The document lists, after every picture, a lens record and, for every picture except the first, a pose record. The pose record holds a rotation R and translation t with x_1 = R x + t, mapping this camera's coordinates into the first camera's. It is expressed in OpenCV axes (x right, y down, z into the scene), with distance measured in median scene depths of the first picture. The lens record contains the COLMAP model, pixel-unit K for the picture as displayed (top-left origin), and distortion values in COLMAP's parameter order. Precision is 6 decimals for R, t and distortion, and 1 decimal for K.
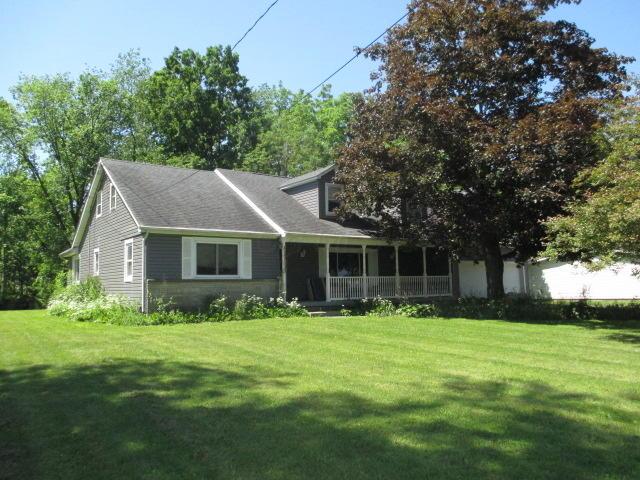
lens RADIAL K [[527.1, 0, 320.0], [0, 527.1, 240.0], [0, 0, 1]] dist [-0.005379, -0.000905]
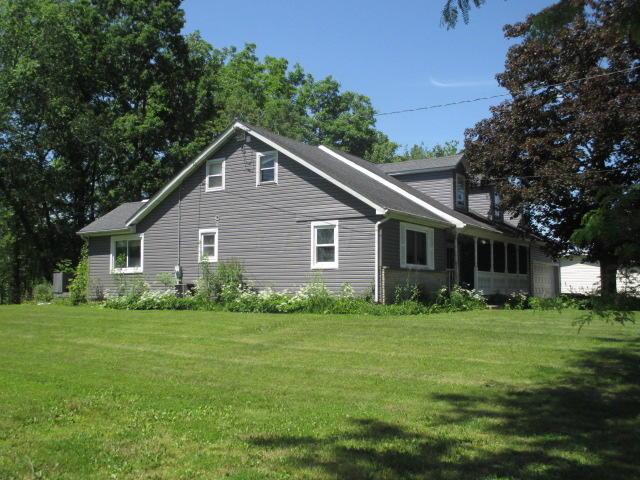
lens RADIAL K [[671.6, 0, 320.0], [0, 671.6, 240.0], [0, 0, 1]] dist [-0.020034, -0.006065]
pose [[0.927251, 0.046226, 0.371576, -0.755956], [-0.047500, 0.998855, -0.005729, 0.035381], [-0.371415, -0.012338, 0.928385, -0.046975]]
